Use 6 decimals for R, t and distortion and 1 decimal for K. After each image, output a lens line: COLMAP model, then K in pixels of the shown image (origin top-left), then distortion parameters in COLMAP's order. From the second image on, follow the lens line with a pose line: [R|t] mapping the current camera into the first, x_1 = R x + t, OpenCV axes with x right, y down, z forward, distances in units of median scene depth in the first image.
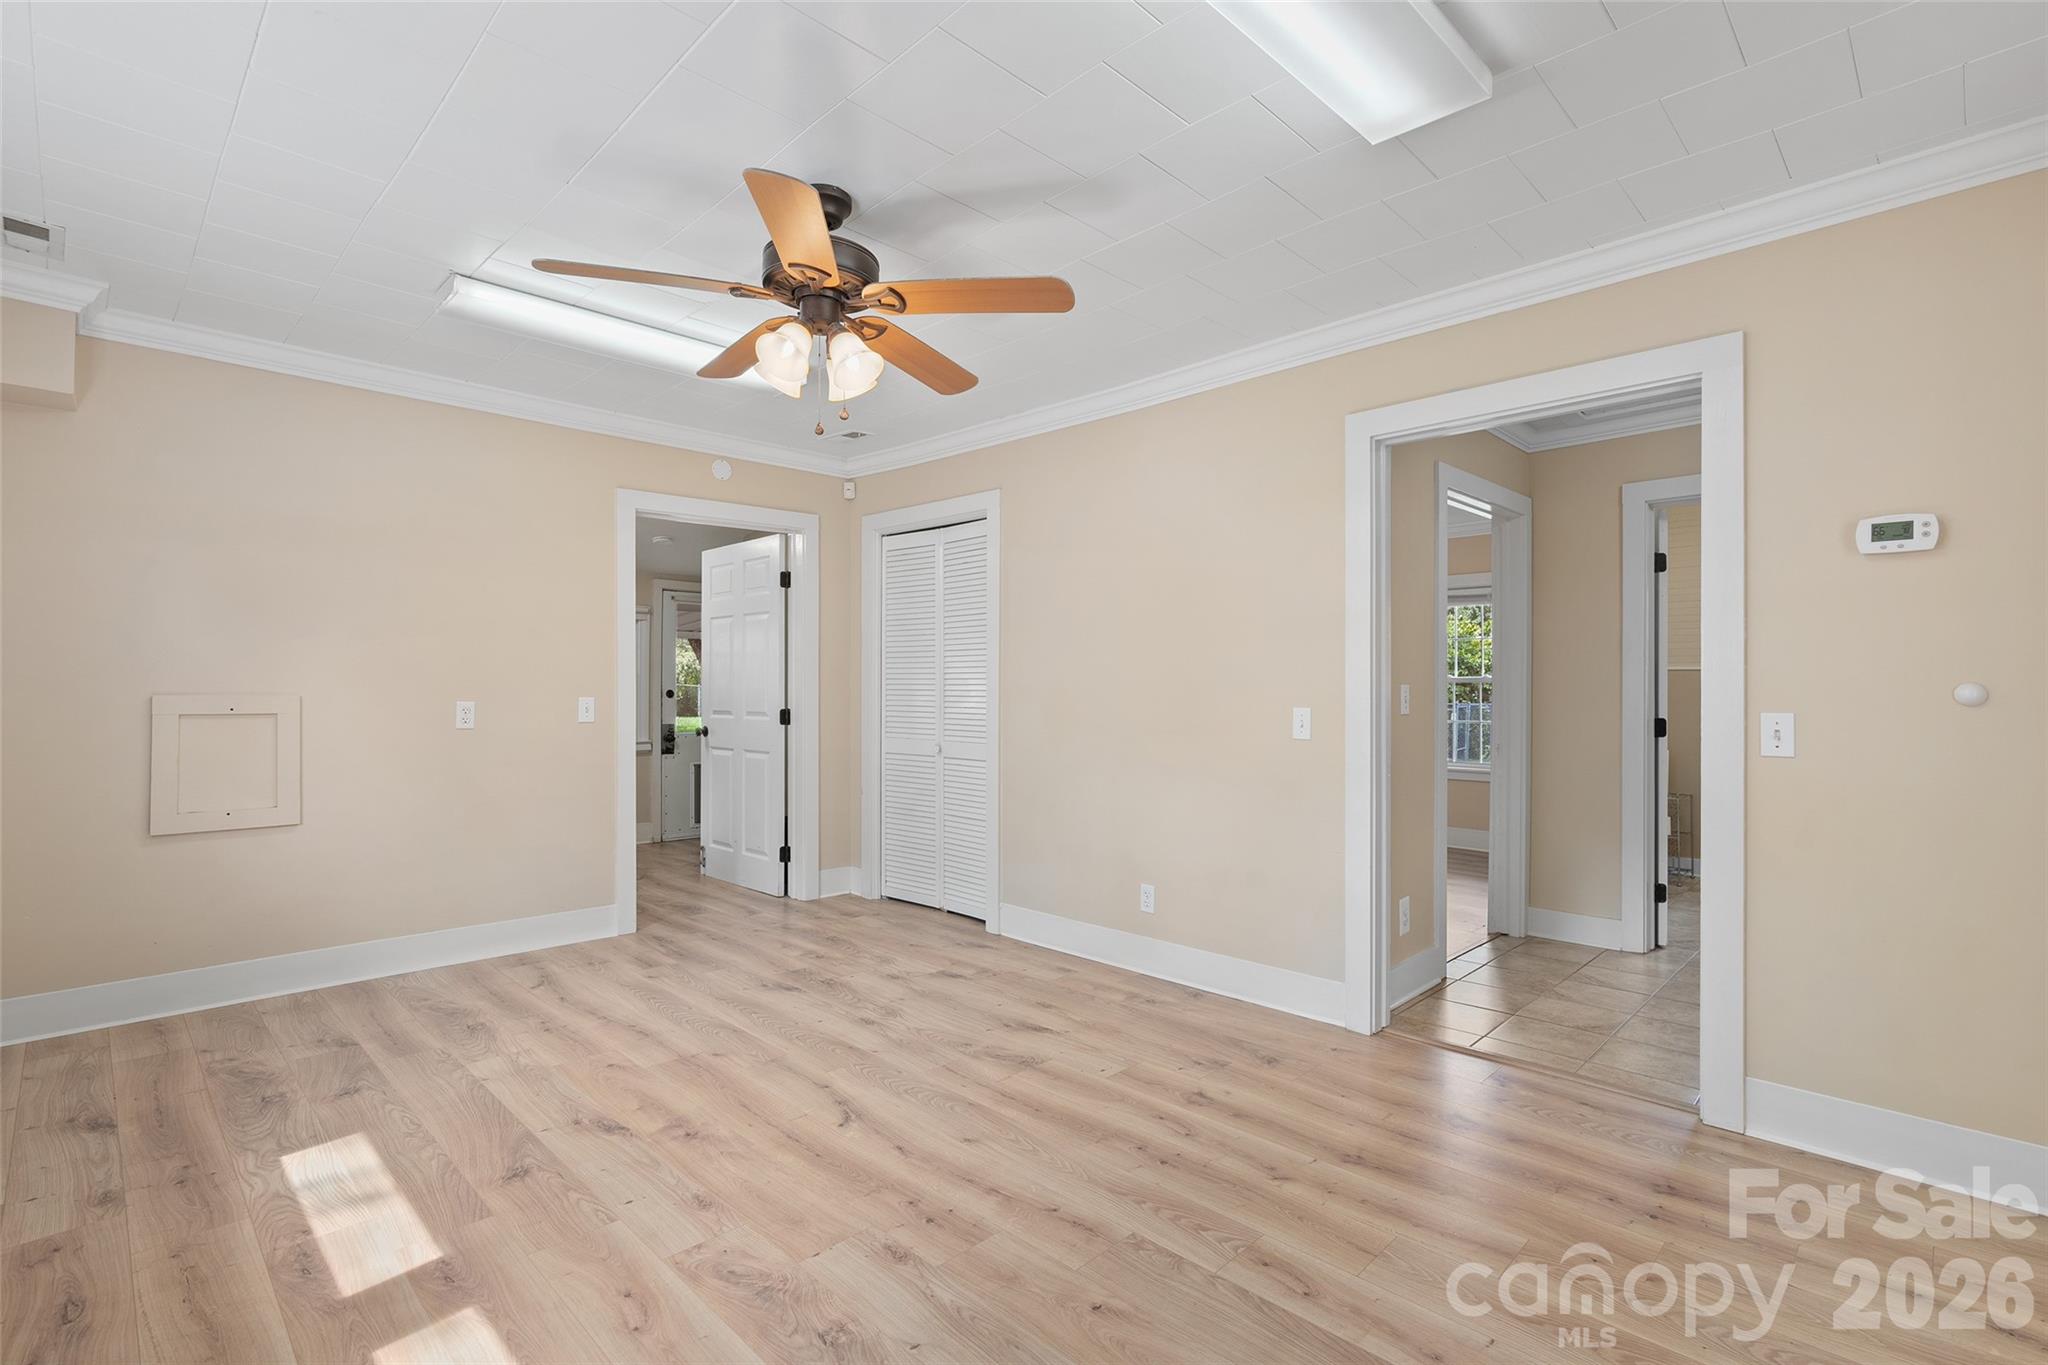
lens RADIAL K [[937.6, 0, 1003.7], [0, 937.6, 677.5], [0, 0, 1]] dist [0.000055, 0.000356]
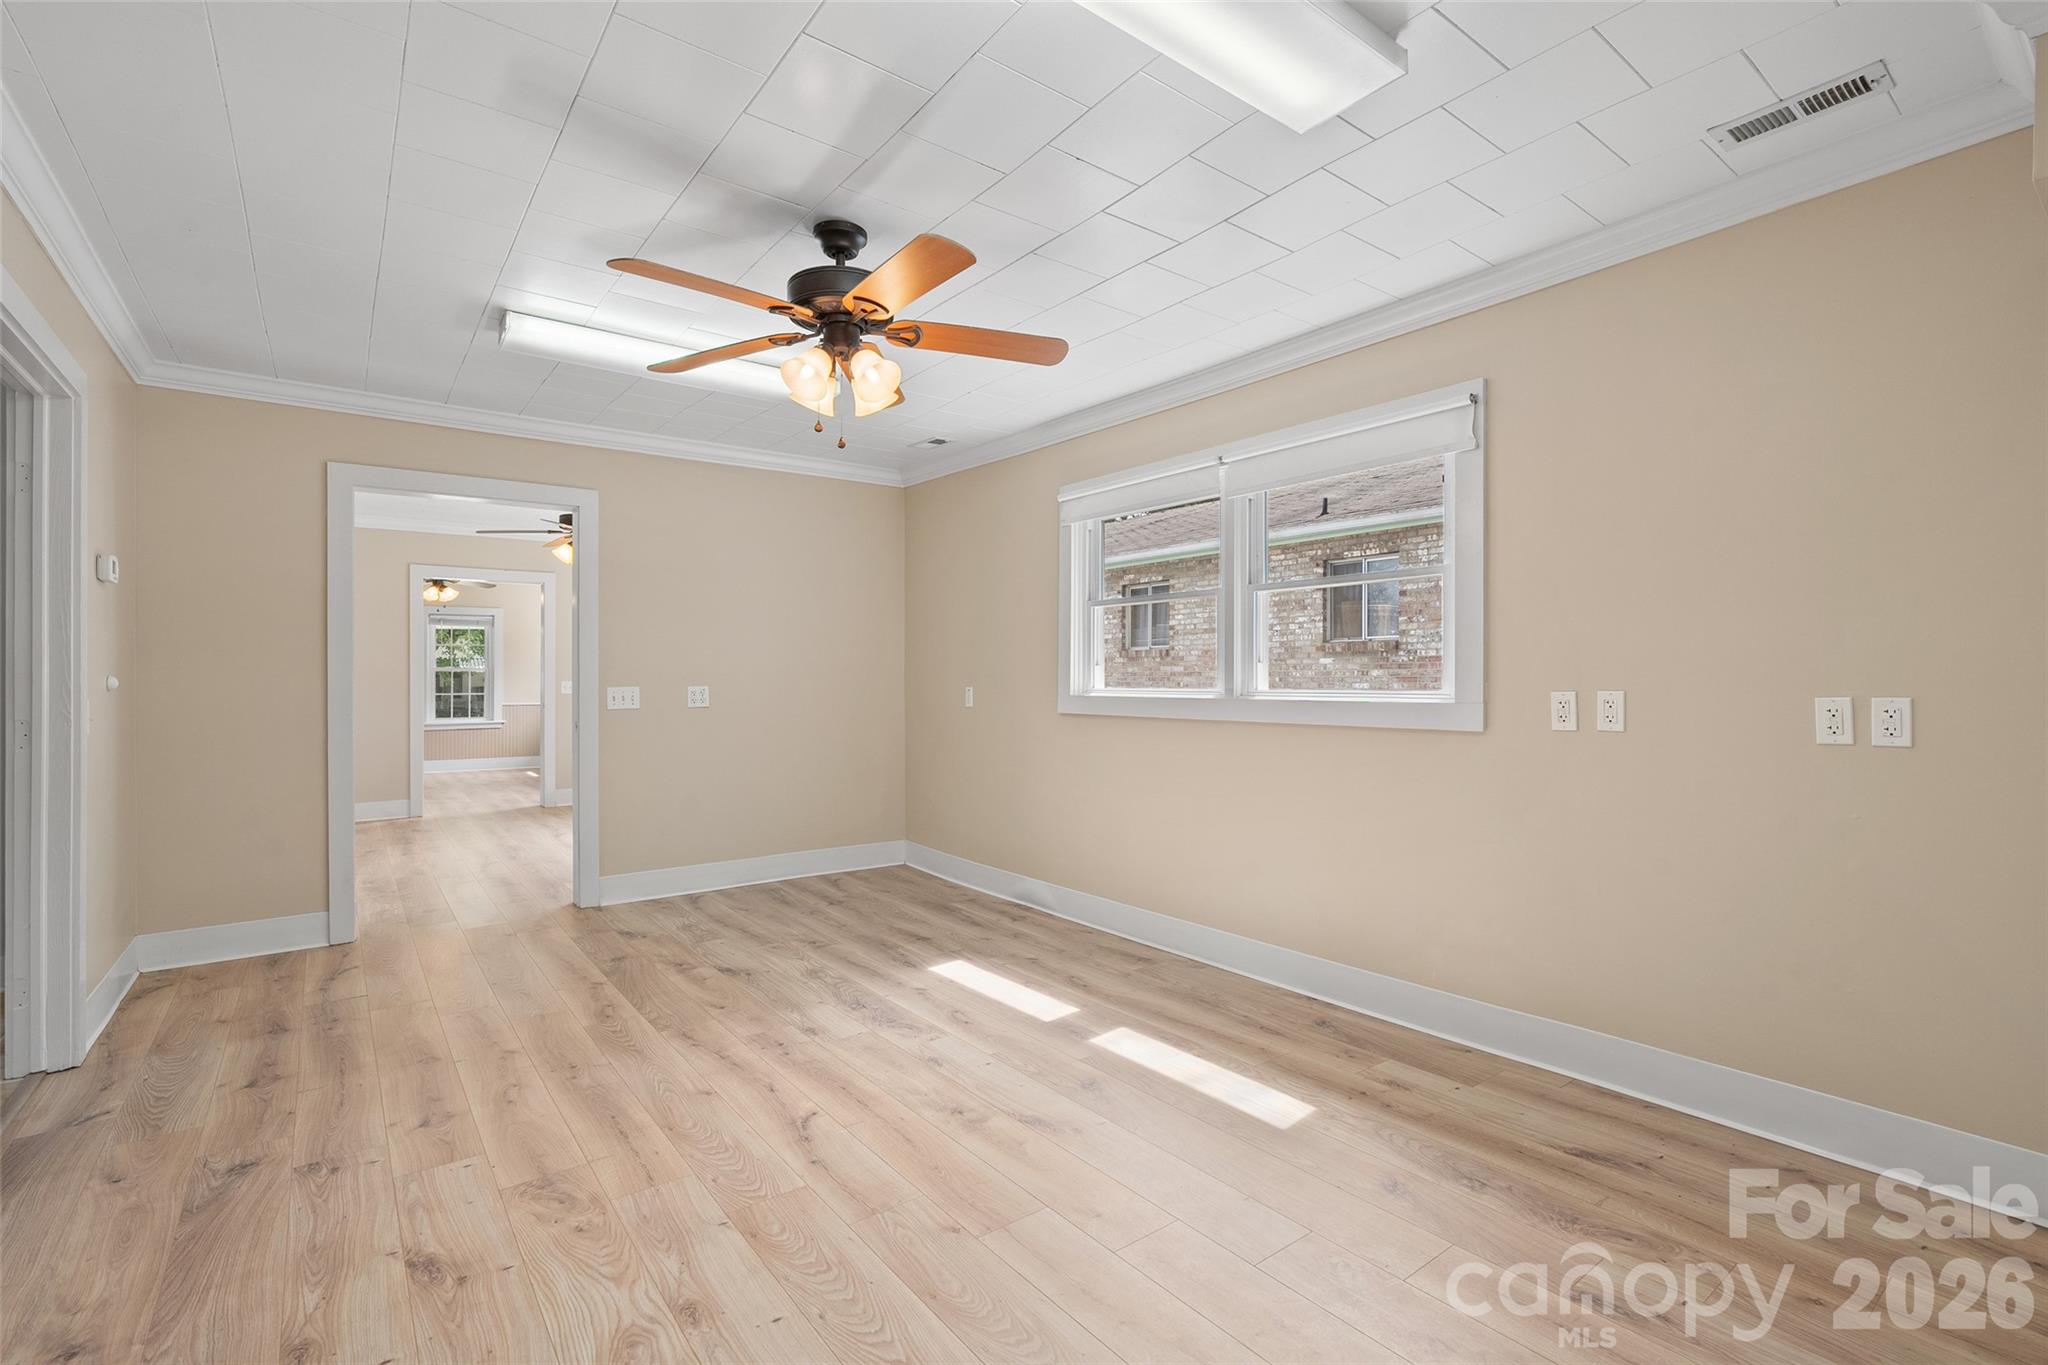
lens RADIAL K [[936.1, 0, 979.3], [0, 936.1, 685.7], [0, 0, 1]] dist [0.001871, 0.000289]
pose [[-0.985766, -0.000146, 0.168122, -0.514927], [-0.001769, 0.999953, -0.009508, 0.026713], [-0.168113, -0.009670, -0.985720, 1.957380]]
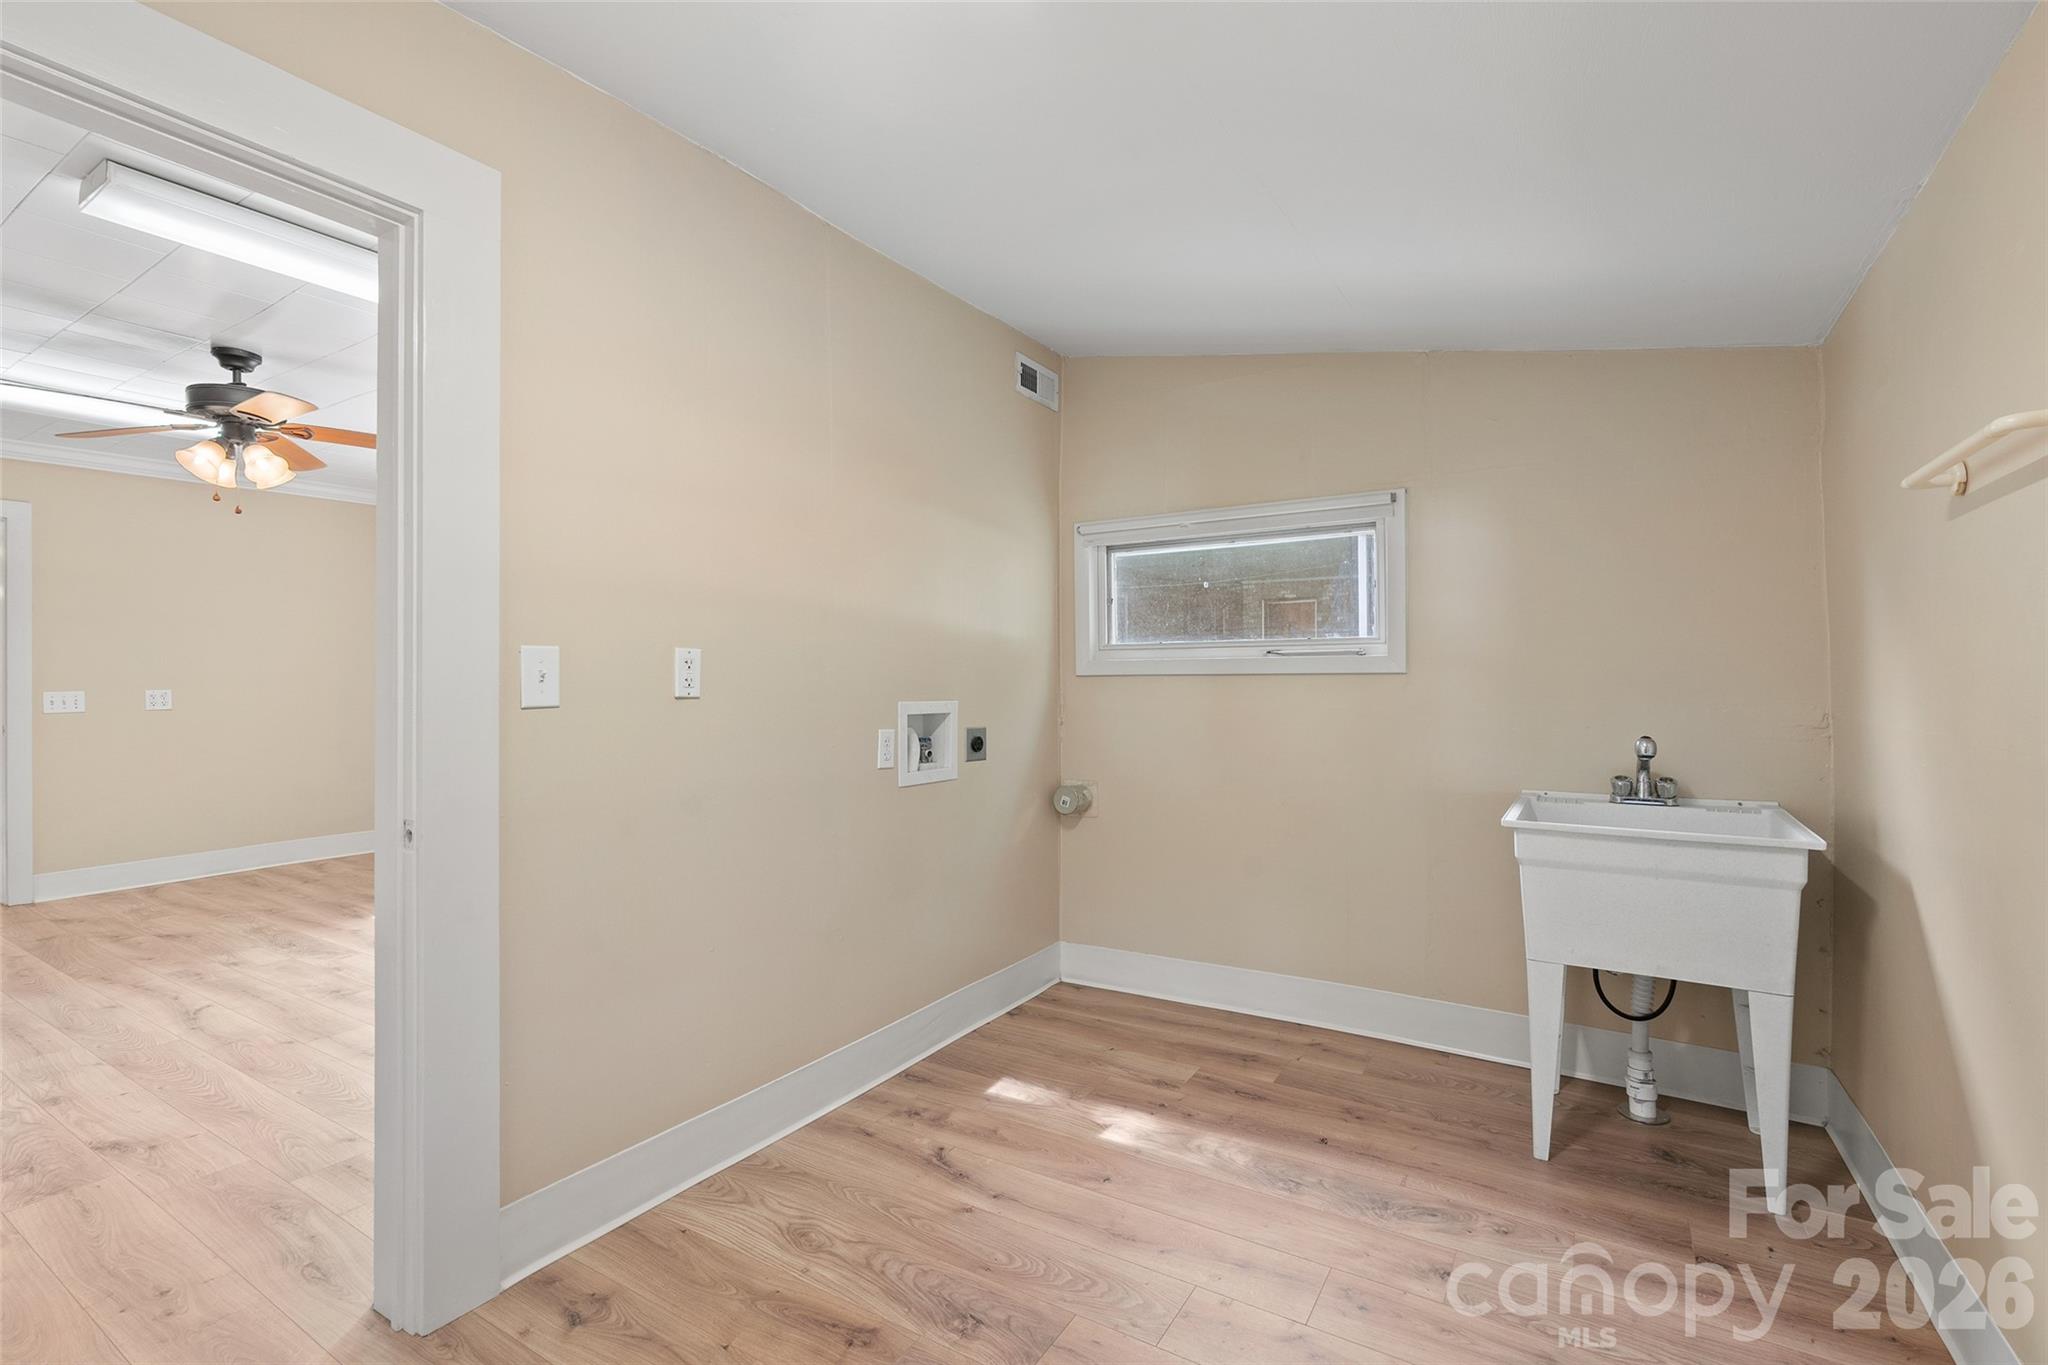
lens RADIAL K [[937.6, 0, 1003.7], [0, 937.6, 677.5], [0, 0, 1]] dist [0.000055, 0.000356]
pose [[-0.977390, 0.005174, -0.211382, -1.013492], [0.008431, 0.999859, -0.014509, 0.028702], [0.211277, -0.015963, -0.977296, 2.573714]]
